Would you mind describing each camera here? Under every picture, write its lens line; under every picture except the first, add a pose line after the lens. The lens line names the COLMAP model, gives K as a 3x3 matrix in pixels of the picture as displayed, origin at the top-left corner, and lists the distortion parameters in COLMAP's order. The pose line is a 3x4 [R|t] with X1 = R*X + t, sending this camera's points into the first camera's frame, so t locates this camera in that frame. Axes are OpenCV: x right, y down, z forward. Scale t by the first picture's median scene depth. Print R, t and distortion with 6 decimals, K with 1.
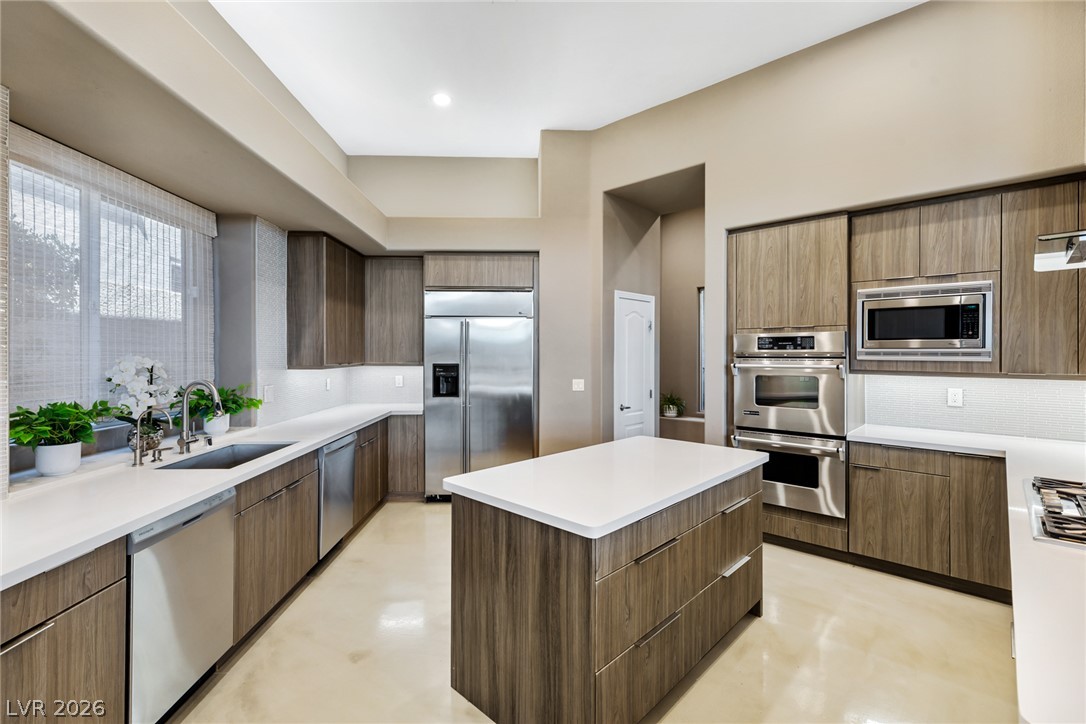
lens RADIAL K [[484.0, 0, 544.0], [0, 484.0, 350.4], [0, 0, 1]] dist [-0.000759, -0.000441]
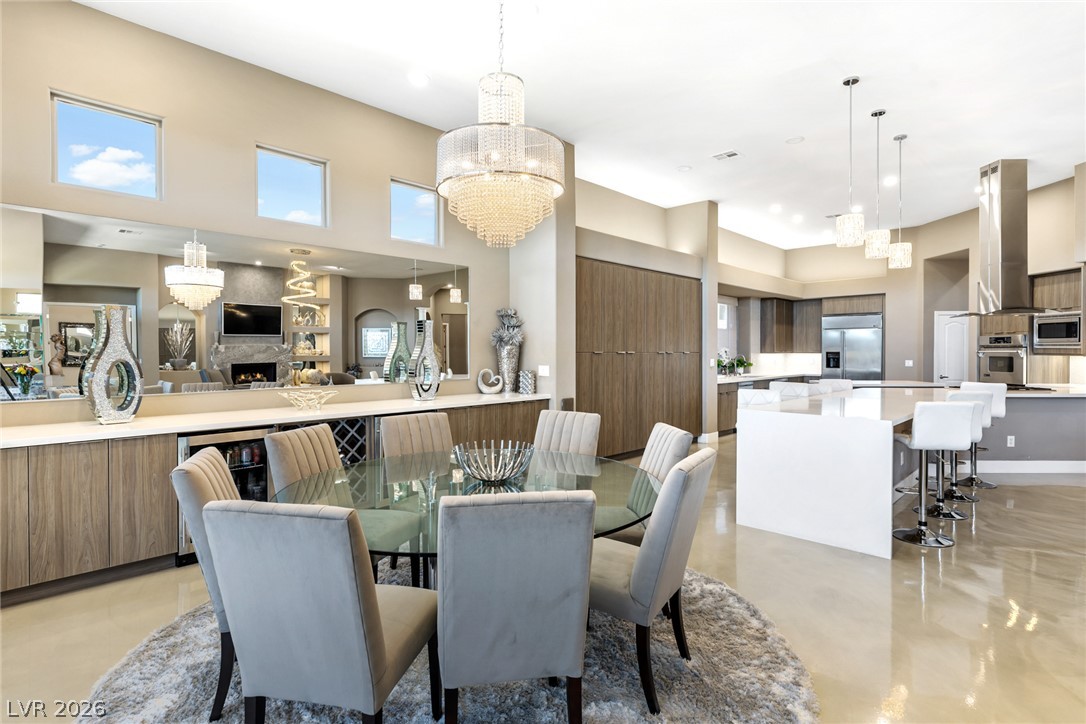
lens RADIAL K [[543.7, 0, 543.0], [0, 543.7, 362.0], [0, 0, 1]] dist [-0.003254, -0.000215]
pose [[0.688862, 0.014243, -0.724752, 0.741303], [0.006592, 0.999643, 0.025911, 0.004002], [0.724862, -0.022626, 0.688522, -1.768599]]
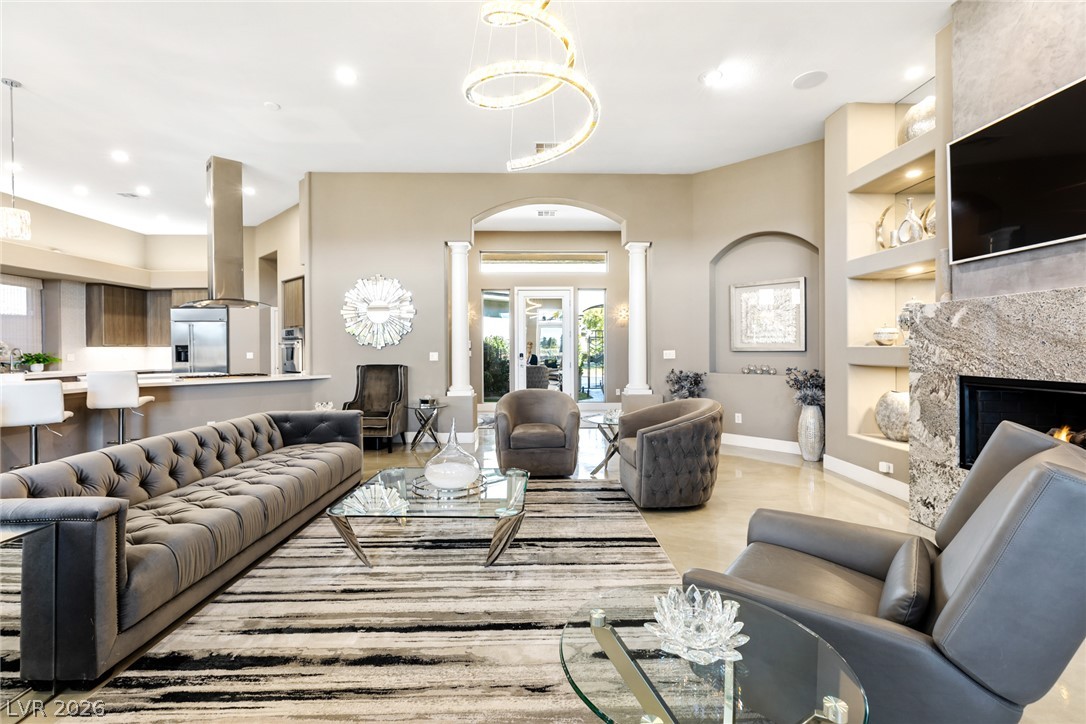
lens RADIAL K [[484.0, 0, 544.0], [0, 484.0, 350.4], [0, 0, 1]] dist [-0.000759, -0.000441]
pose [[0.999881, -0.006382, -0.014018, 1.556321], [0.006509, 0.999938, 0.009056, 0.048968], [0.013960, -0.009147, 0.999861, -1.144517]]
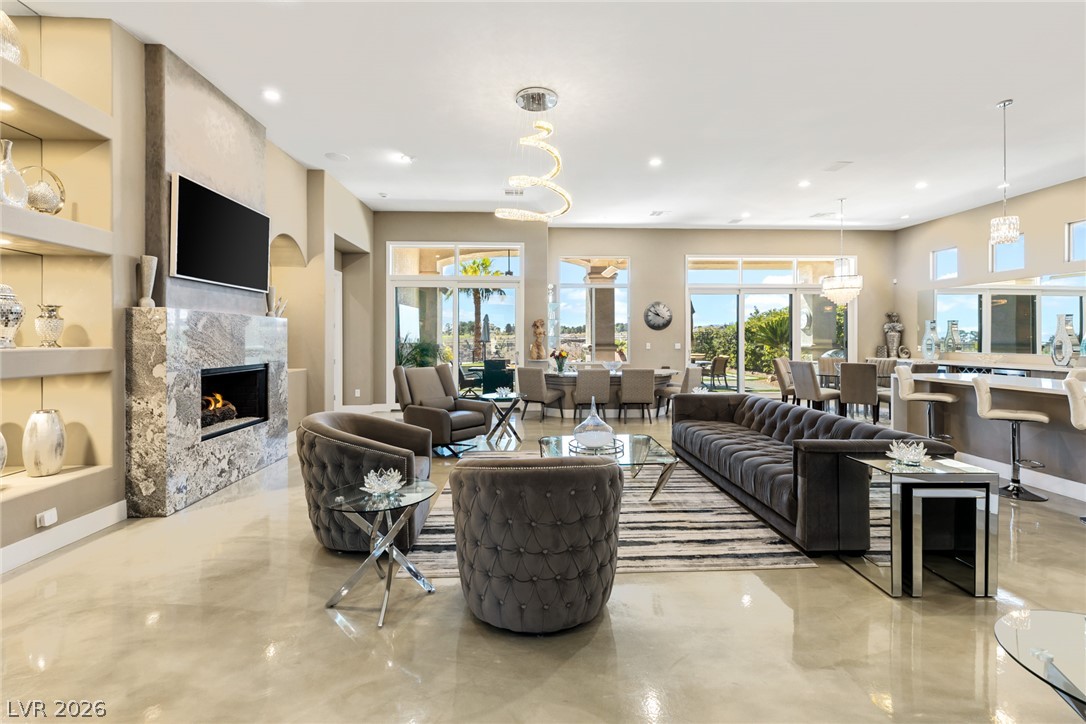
lens RADIAL K [[495.5, 0, 546.8], [0, 495.5, 336.7], [0, 0, 1]] dist [0.001961, 0.000201]
pose [[-0.999973, -0.001411, -0.007221, 1.509954], [-0.001334, 0.999943, -0.010600, 0.042968], [0.007236, -0.010590, -0.999918, 0.718042]]
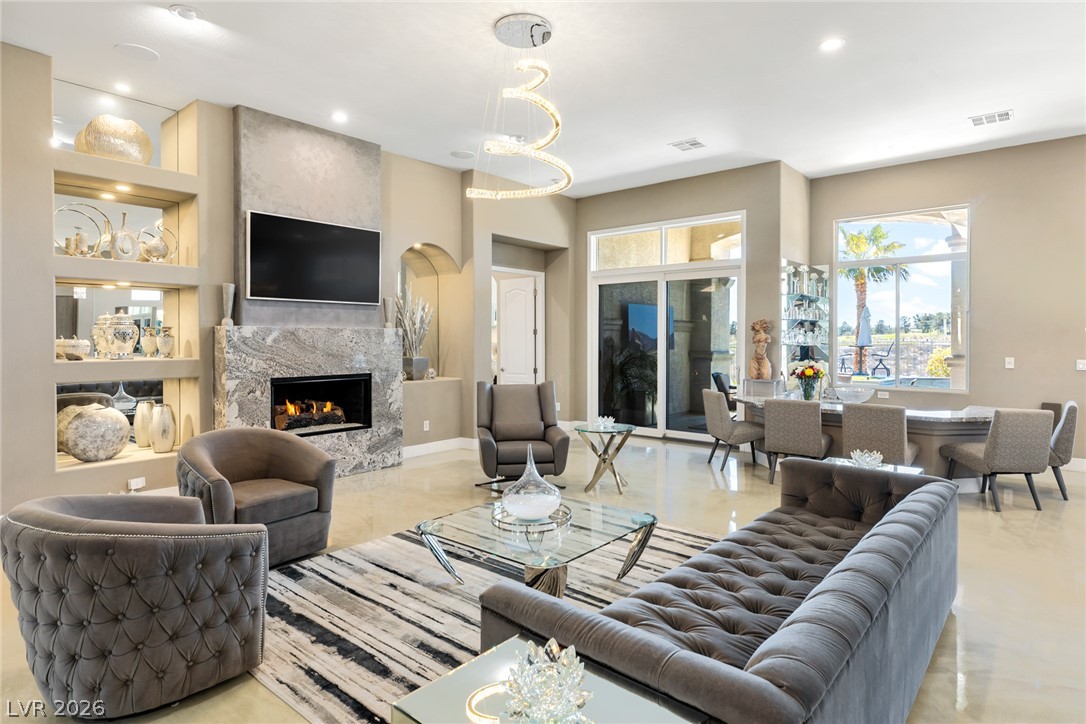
lens RADIAL K [[594.2, 0, 544.7], [0, 594.2, 339.9], [0, 0, 1]] dist [-0.000045, -0.000020]
pose [[-0.735321, -0.004376, 0.677704, 0.775757], [-0.005454, 0.999985, 0.000540, 0.005275], [-0.677697, -0.003299, -0.735334, 0.272866]]
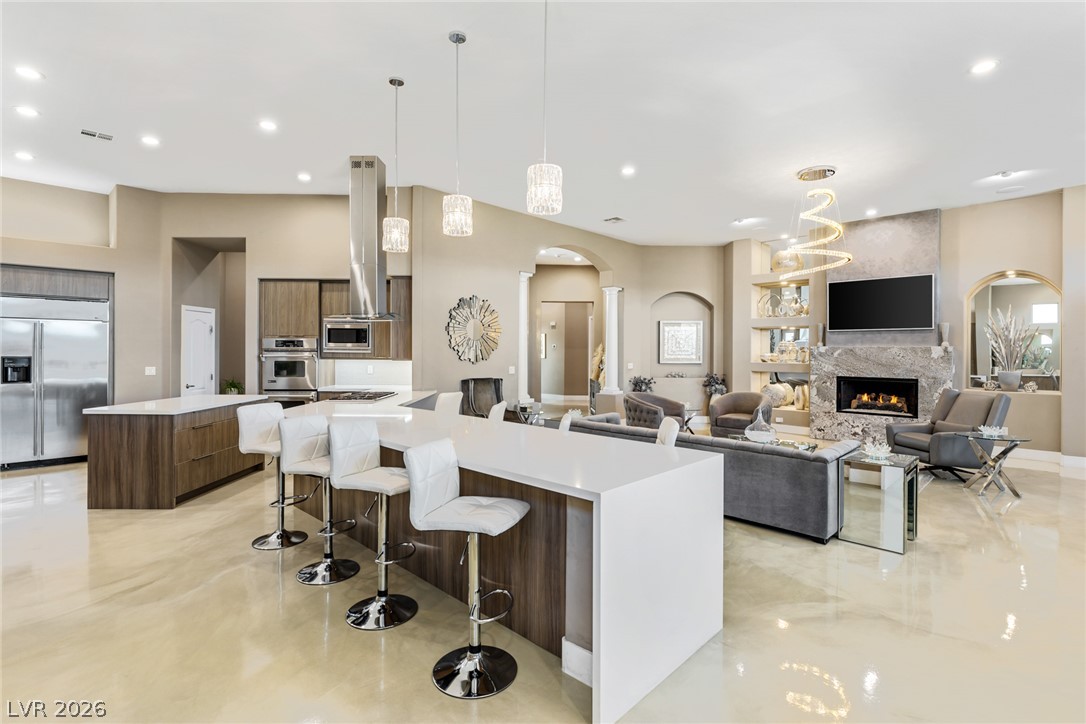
lens RADIAL K [[516.5, 0, 543.2], [0, 516.5, 351.4], [0, 0, 1]] dist [0.000263, 0.001150]
pose [[0.724394, 0.000706, 0.689385, -0.165865], [-0.008685, 0.999929, 0.008102, -0.008684], [-0.689331, -0.011857, 0.724350, -1.056842]]
